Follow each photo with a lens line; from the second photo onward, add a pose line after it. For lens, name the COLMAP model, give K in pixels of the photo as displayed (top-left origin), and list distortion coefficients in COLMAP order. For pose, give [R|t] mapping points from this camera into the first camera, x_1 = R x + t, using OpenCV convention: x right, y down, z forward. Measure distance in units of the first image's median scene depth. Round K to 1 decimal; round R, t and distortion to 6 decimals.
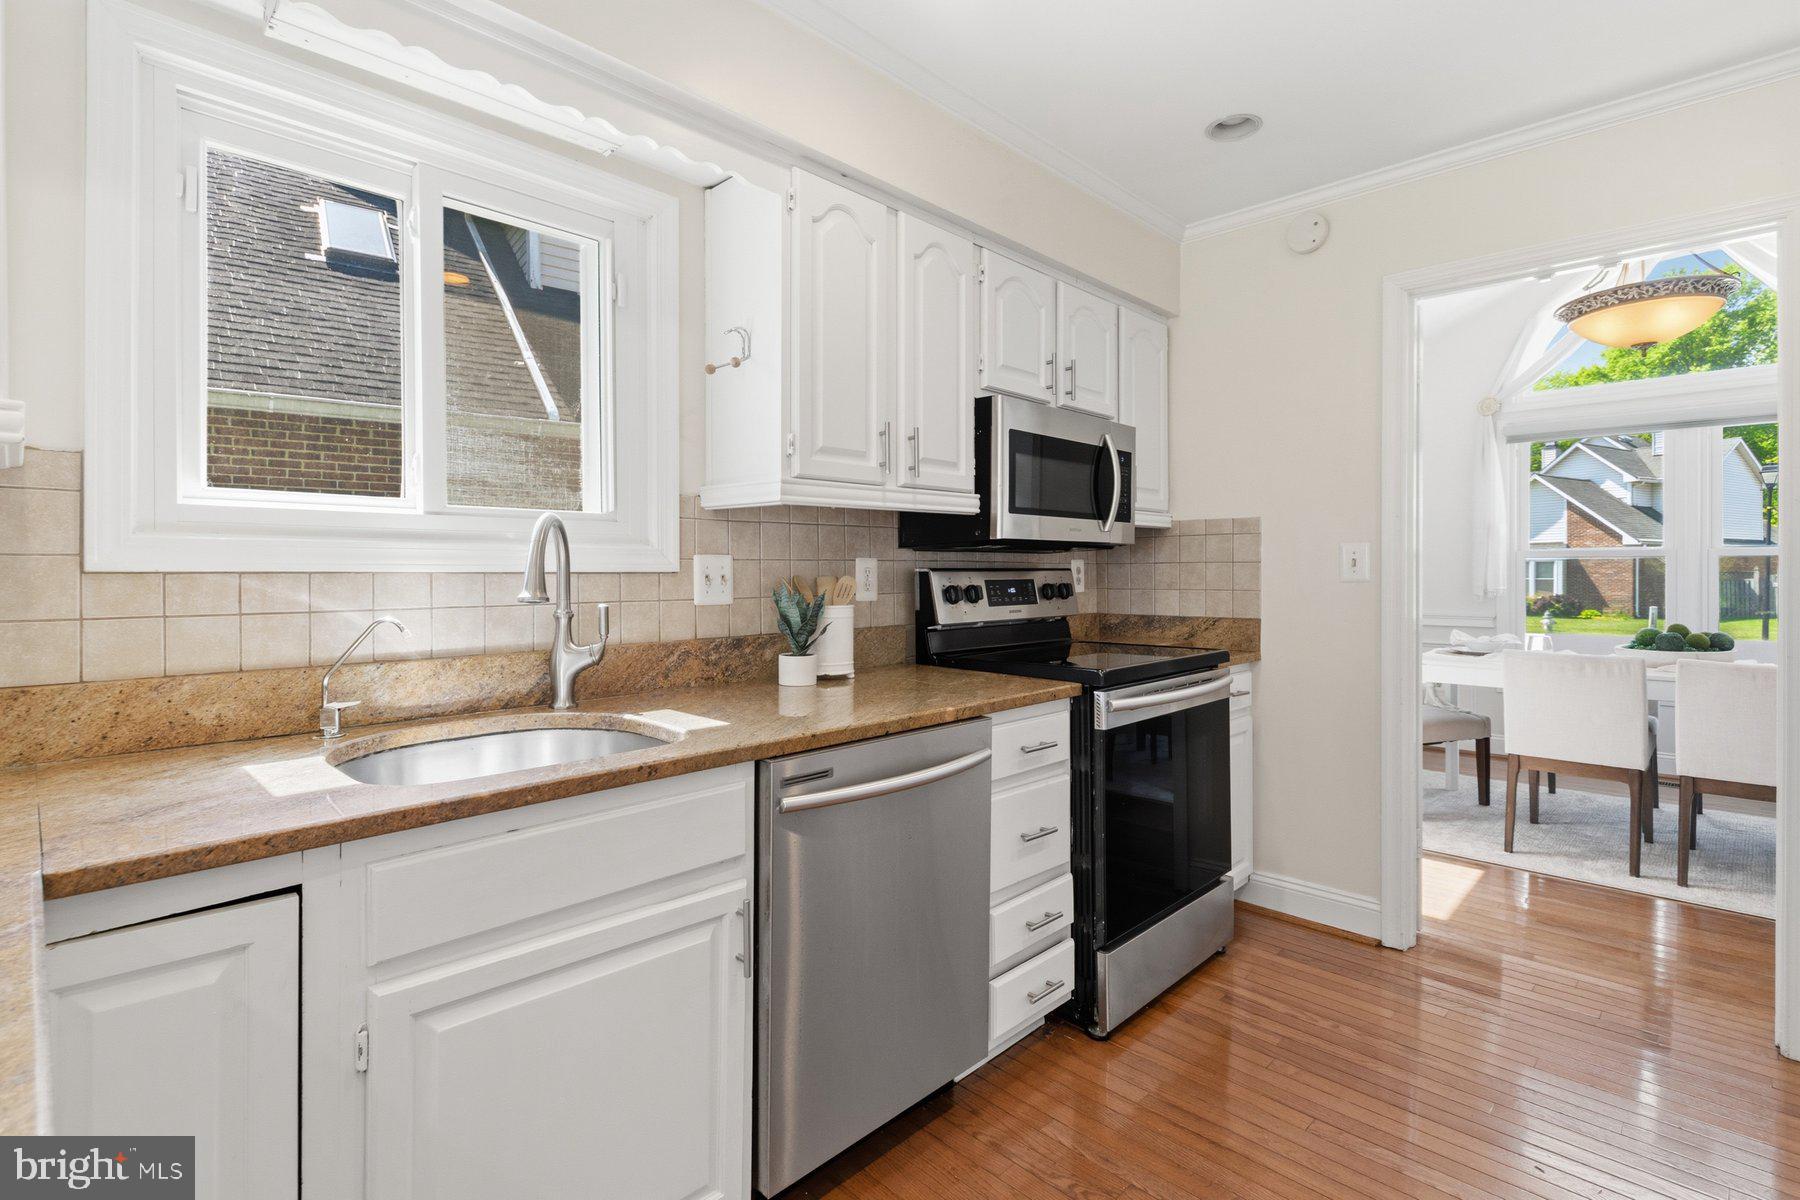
lens RADIAL K [[846.9, 0, 891.3], [0, 846.9, 577.8], [0, 0, 1]] dist [-0.003262, -0.000266]
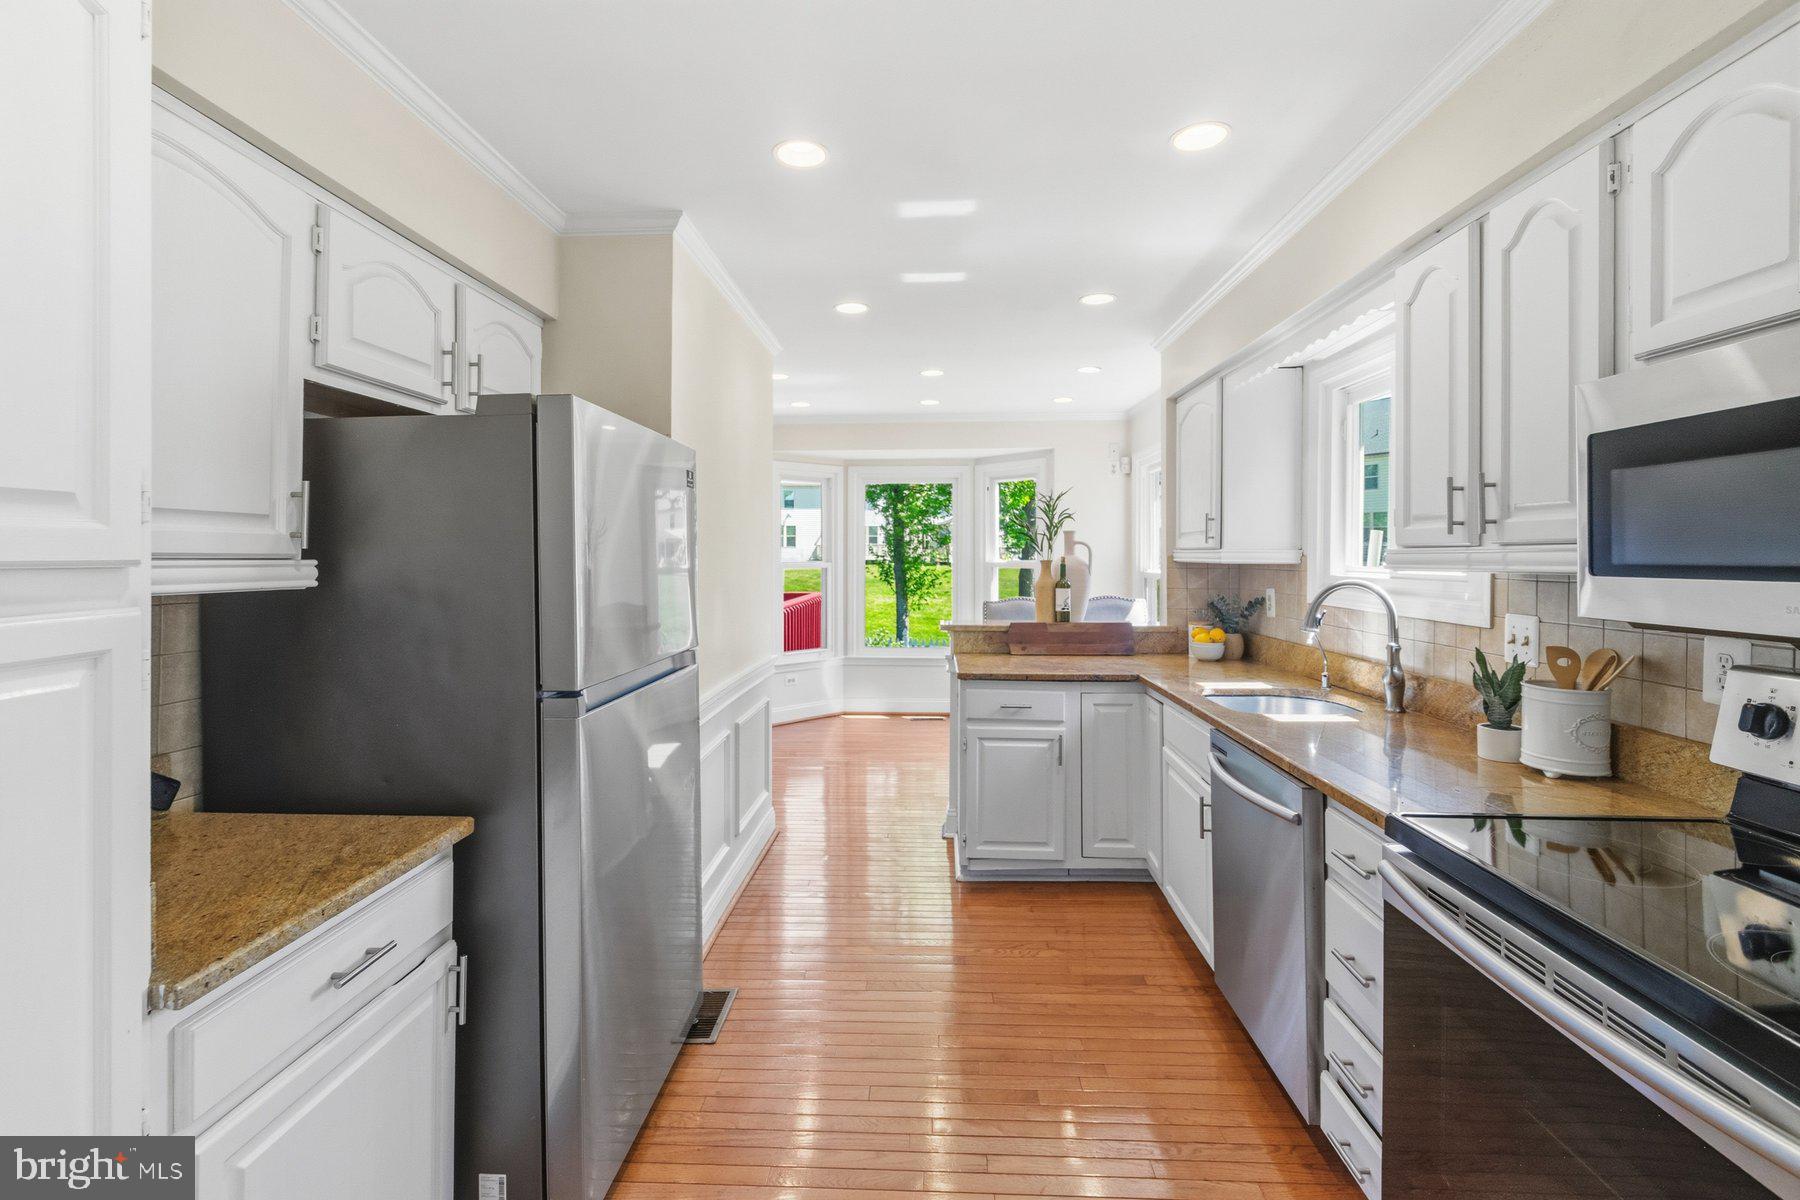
lens RADIAL K [[810.4, 0, 903.3], [0, 810.4, 554.1], [0, 0, 1]] dist [0.001565, 0.000096]
pose [[-0.742300, 0.003425, -0.670059, 1.010754], [-0.004010, 0.999946, 0.009553, -0.109090], [0.670056, 0.009778, -0.742246, 1.266591]]
